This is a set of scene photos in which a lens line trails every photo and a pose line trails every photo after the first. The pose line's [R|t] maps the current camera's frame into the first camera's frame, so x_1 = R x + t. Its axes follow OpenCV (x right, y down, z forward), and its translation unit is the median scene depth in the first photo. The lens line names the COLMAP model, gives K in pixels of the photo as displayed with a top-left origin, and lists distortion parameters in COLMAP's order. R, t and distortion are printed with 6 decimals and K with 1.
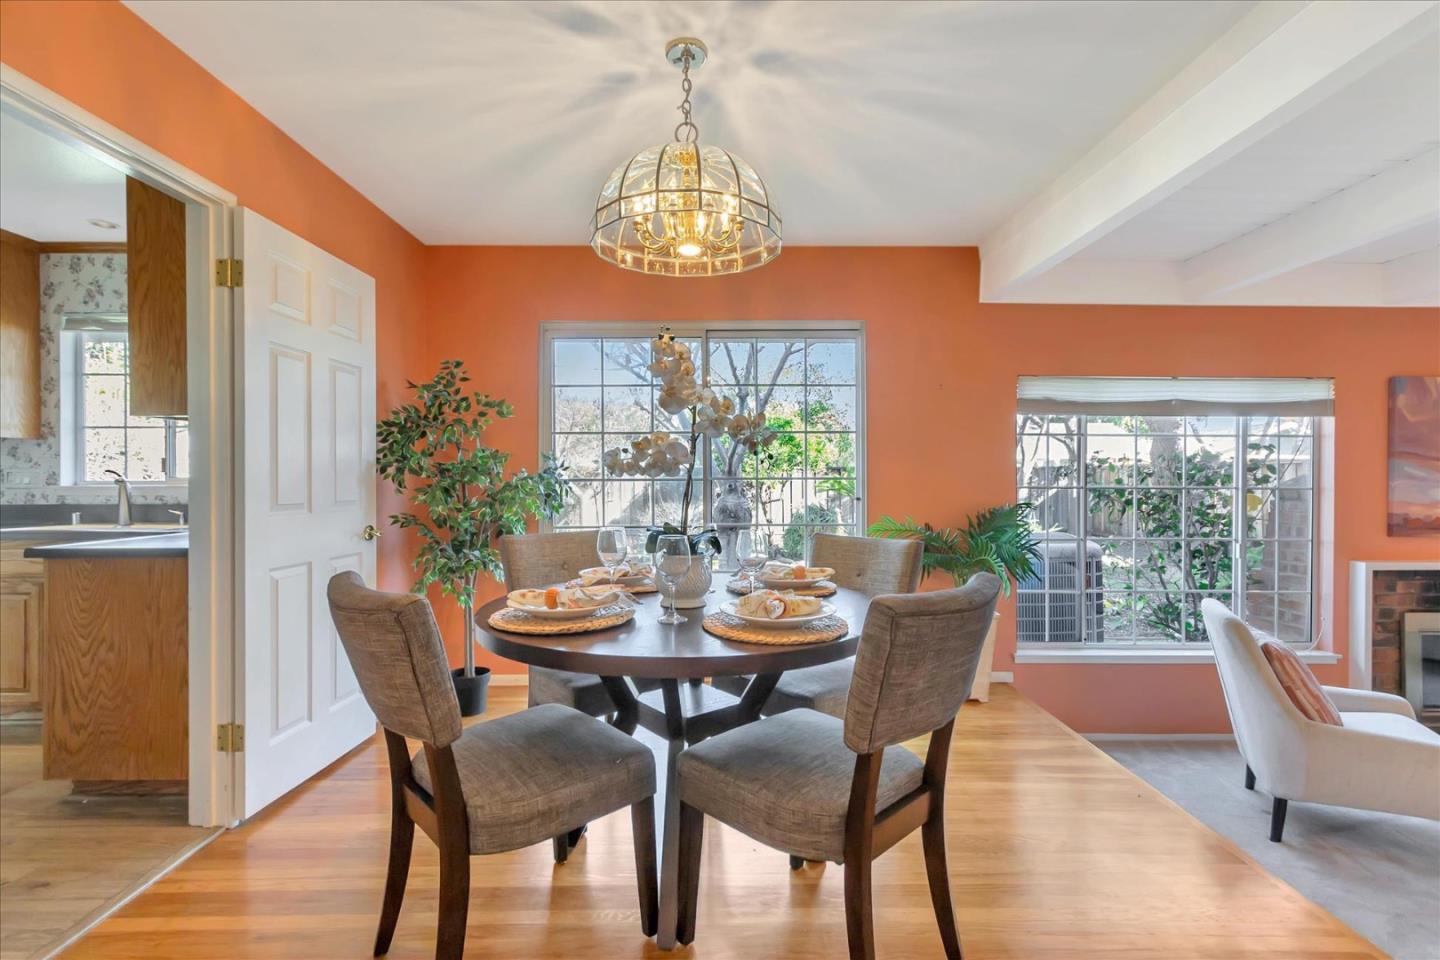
lens RADIAL K [[663.5, 0, 722.3], [0, 663.5, 483.1], [0, 0, 1]] dist [0.004987, -0.000736]
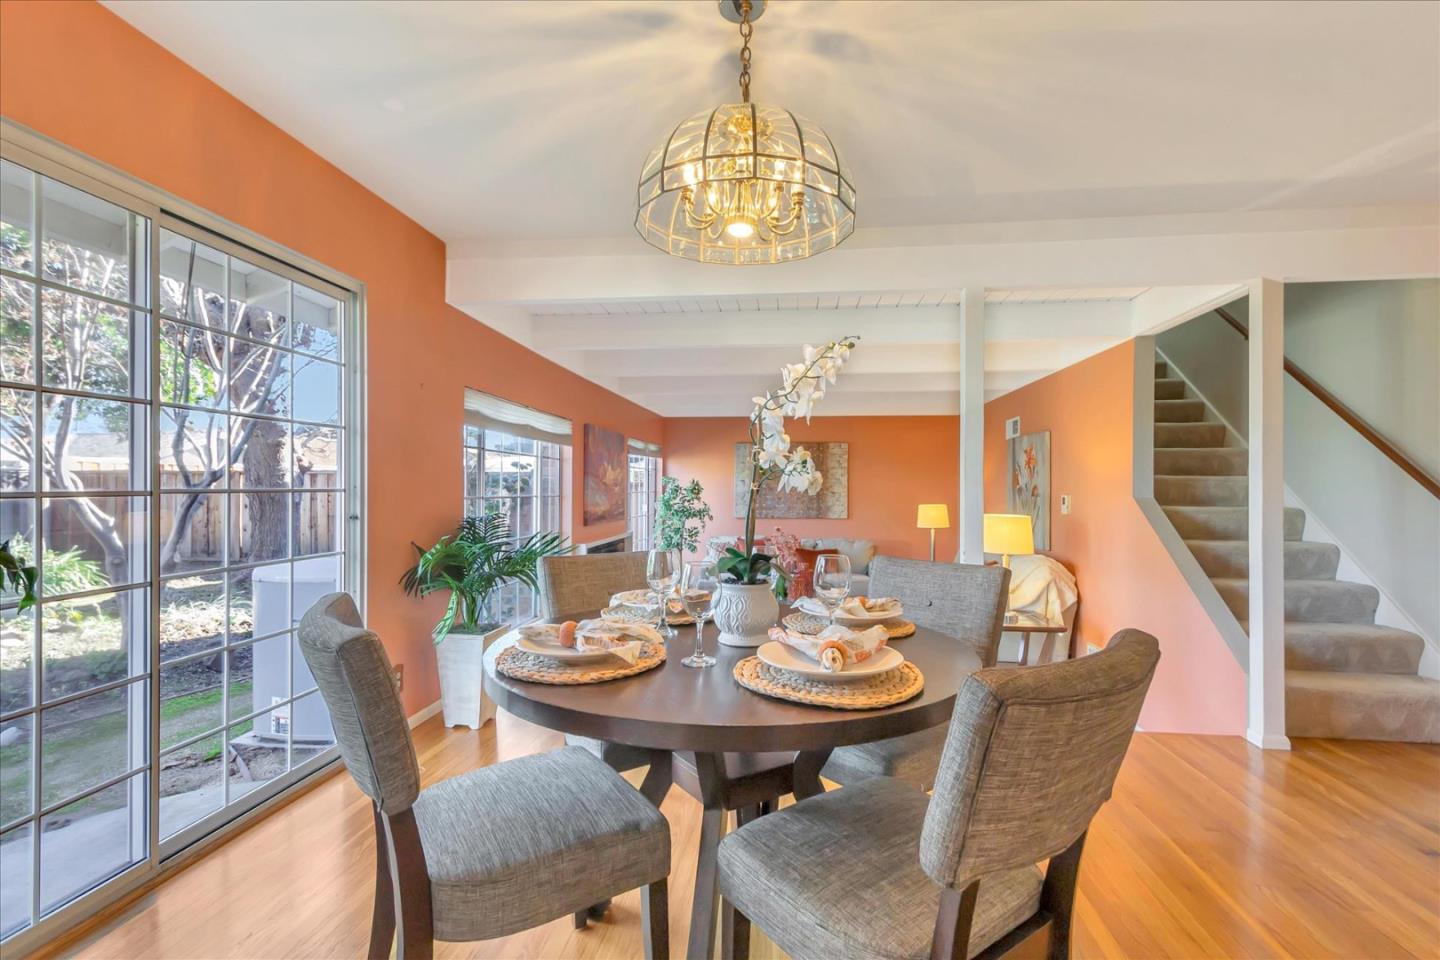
lens RADIAL K [[657.0, 0, 723.4], [0, 657.0, 478.1], [0, 0, 1]] dist [0.000821, 0.000171]
pose [[0.130136, 0.014631, 0.991388, -0.538204], [-0.002048, 0.999893, -0.014487, -0.011486], [-0.991494, -0.000145, 0.130152, 0.553552]]
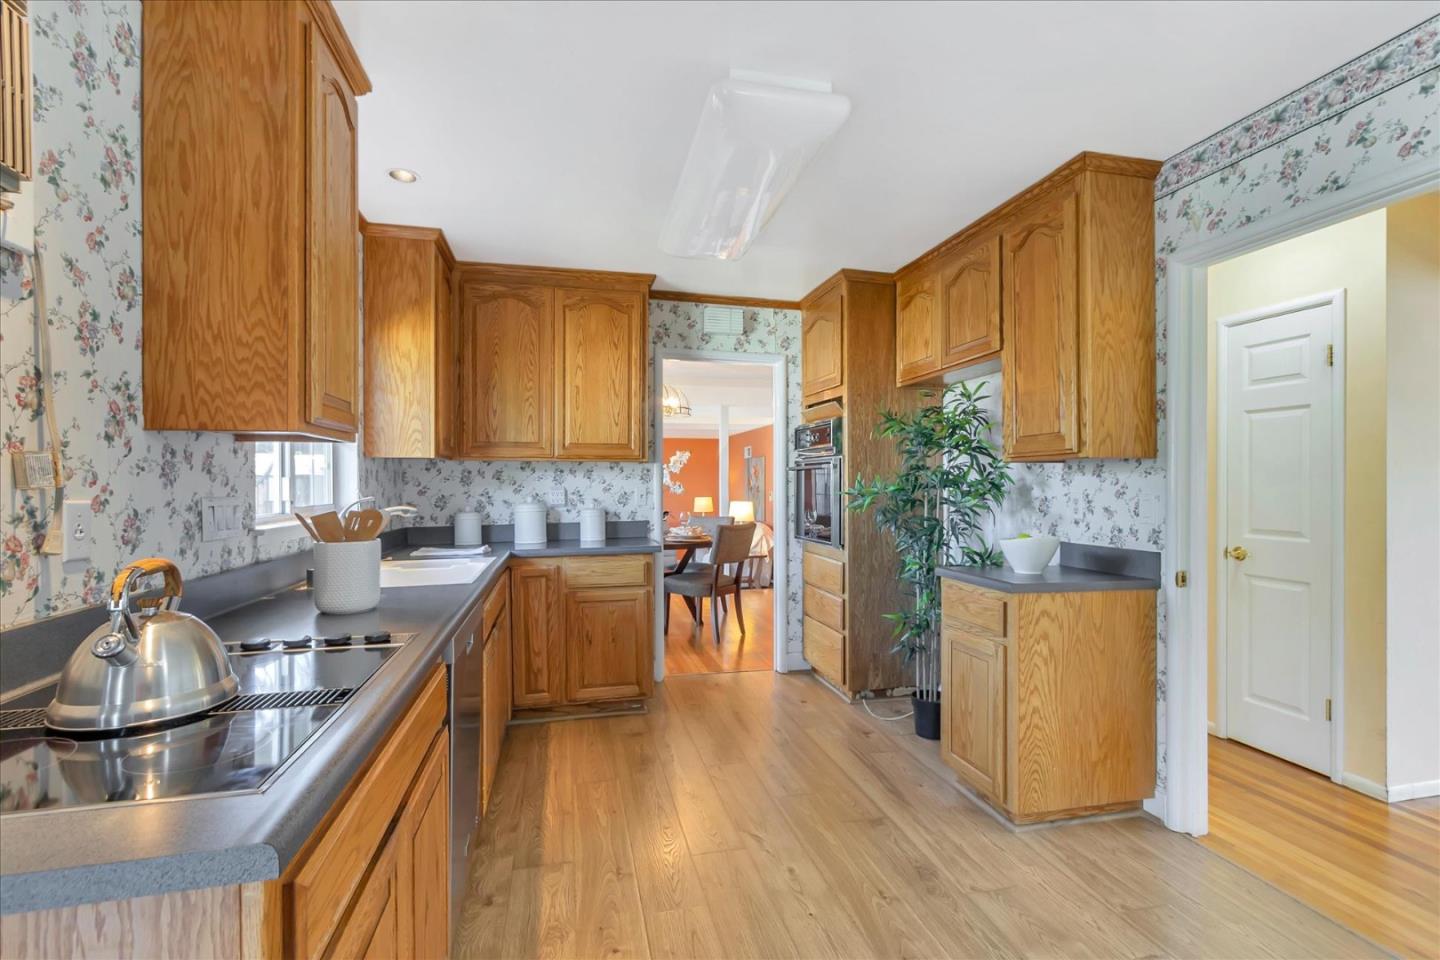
lens RADIAL K [[663.5, 0, 722.3], [0, 663.5, 483.1], [0, 0, 1]] dist [0.004987, -0.000736]
pose [[-0.213682, -0.001898, 0.976902, -1.794632], [0.004889, 0.999984, 0.003012, -0.043474], [-0.976891, 0.005420, -0.213669, 0.812989]]
